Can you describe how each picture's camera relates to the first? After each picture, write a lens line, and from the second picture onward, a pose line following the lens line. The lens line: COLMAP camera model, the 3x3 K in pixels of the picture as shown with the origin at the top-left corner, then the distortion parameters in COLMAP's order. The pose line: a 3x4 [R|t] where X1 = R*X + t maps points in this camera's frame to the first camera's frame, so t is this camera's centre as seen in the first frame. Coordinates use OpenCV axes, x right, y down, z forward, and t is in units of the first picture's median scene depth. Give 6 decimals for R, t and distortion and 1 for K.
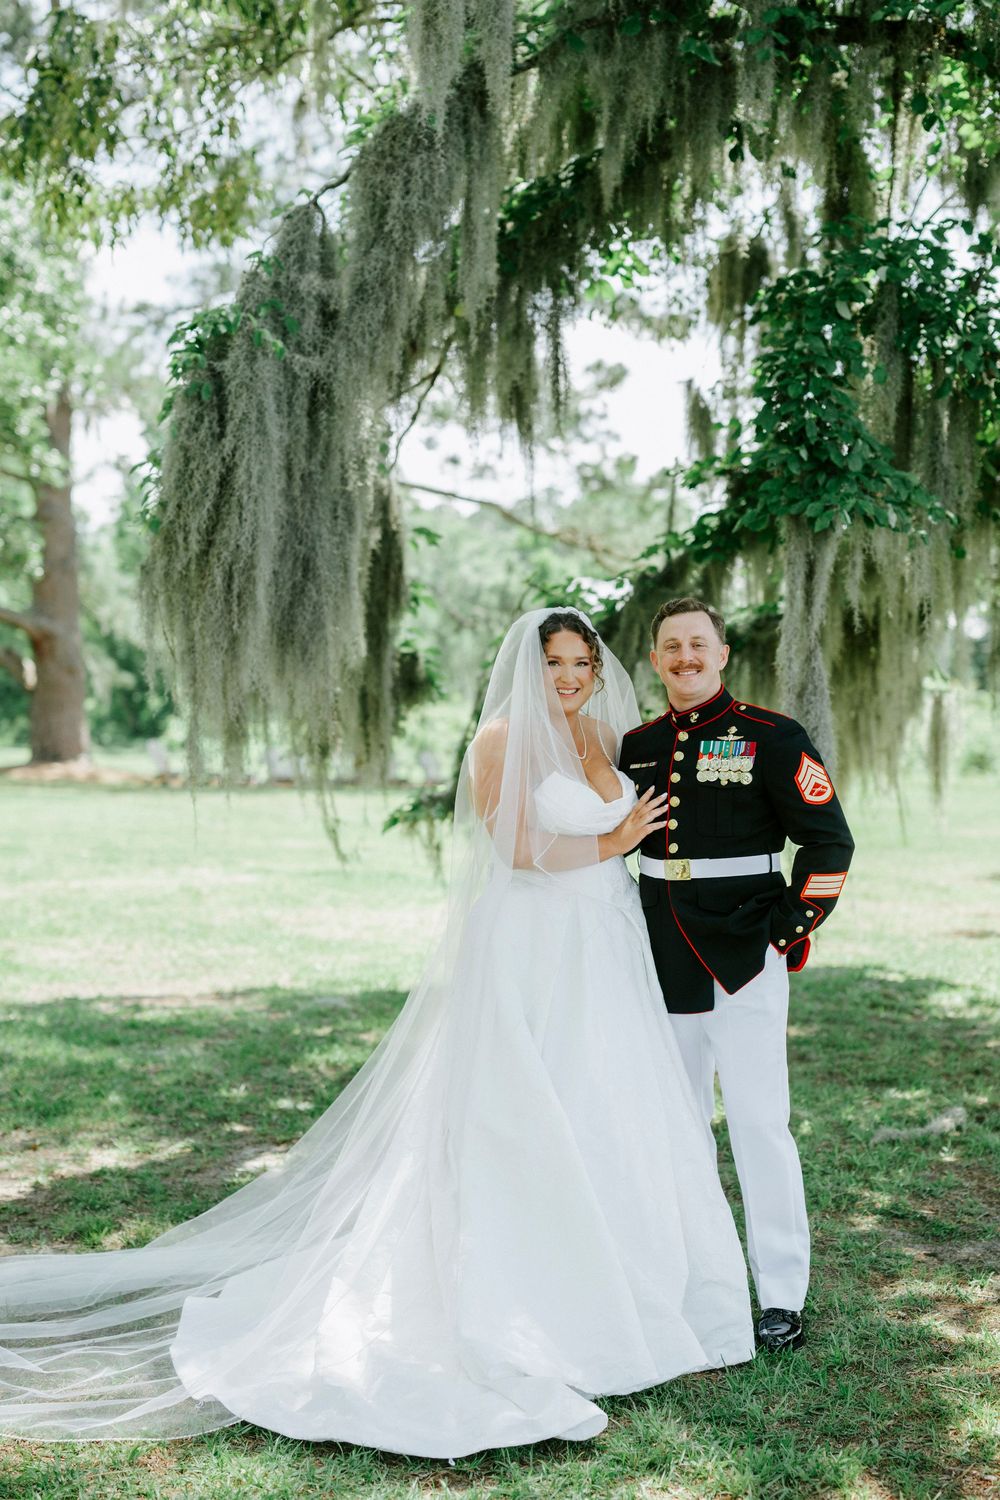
lens RADIAL K [[2266.5, 0, 500.0], [0, 2266.5, 750.0], [0, 0, 1]] dist [0.000845, -0.008436]
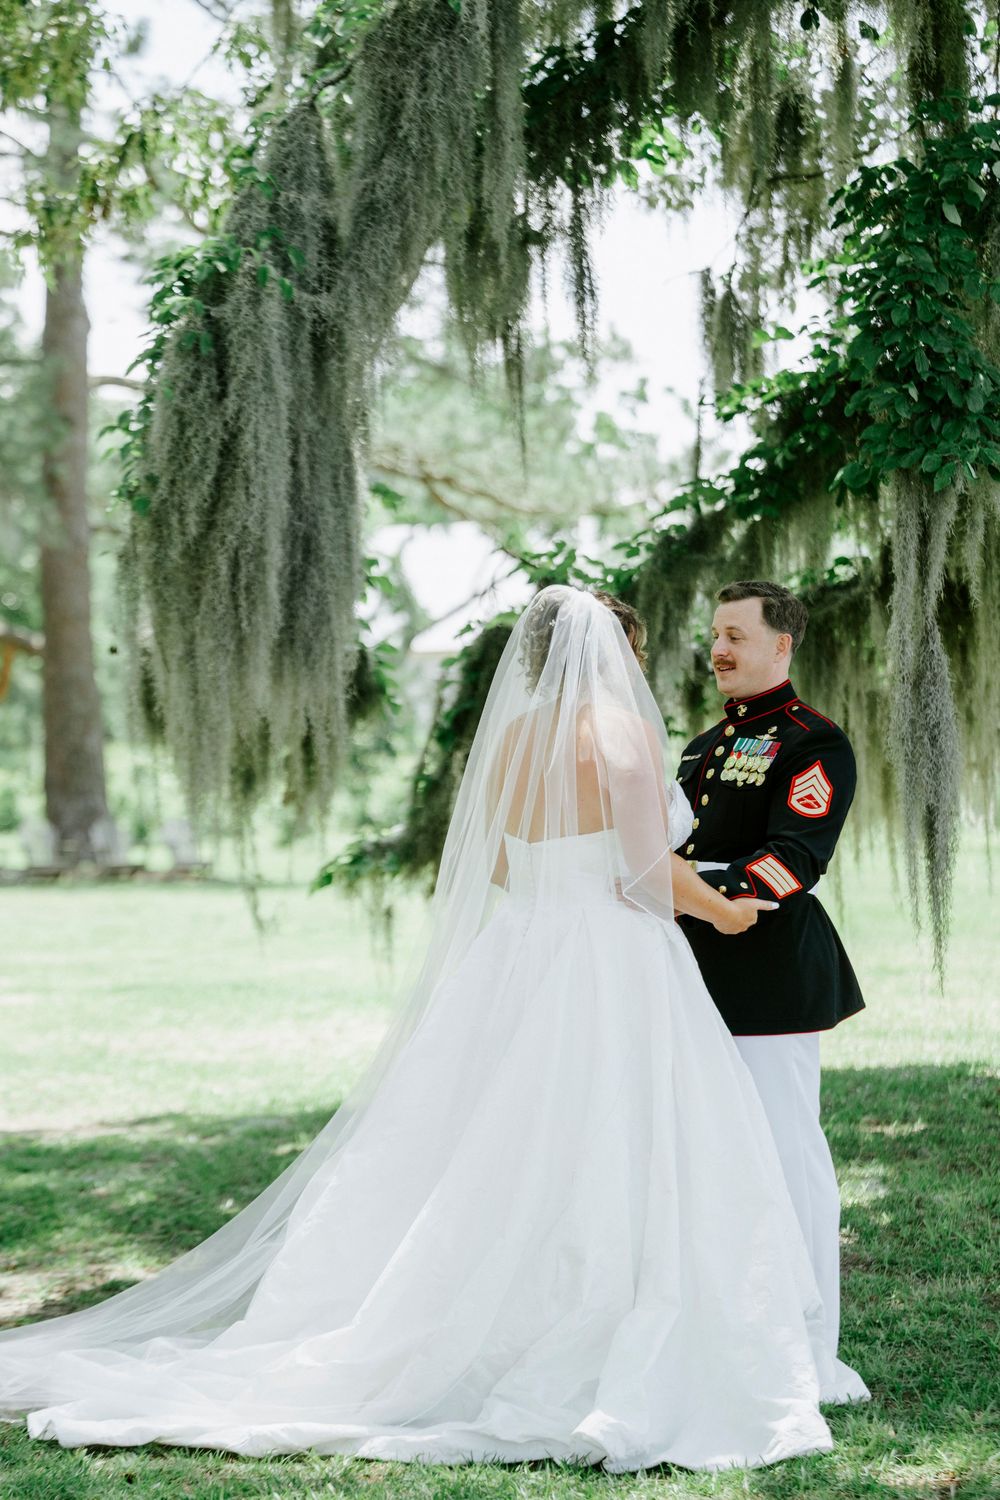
lens RADIAL K [[3734.3, 0, 500.0], [0, 3734.3, 750.0], [0, 0, 1]] dist [0.120739, -0.333352]
pose [[0.997603, -0.034768, 0.059829, -0.103379], [0.035614, 0.999279, -0.013141, 0.012036], [-0.059329, 0.015241, 0.998122, -0.353785]]
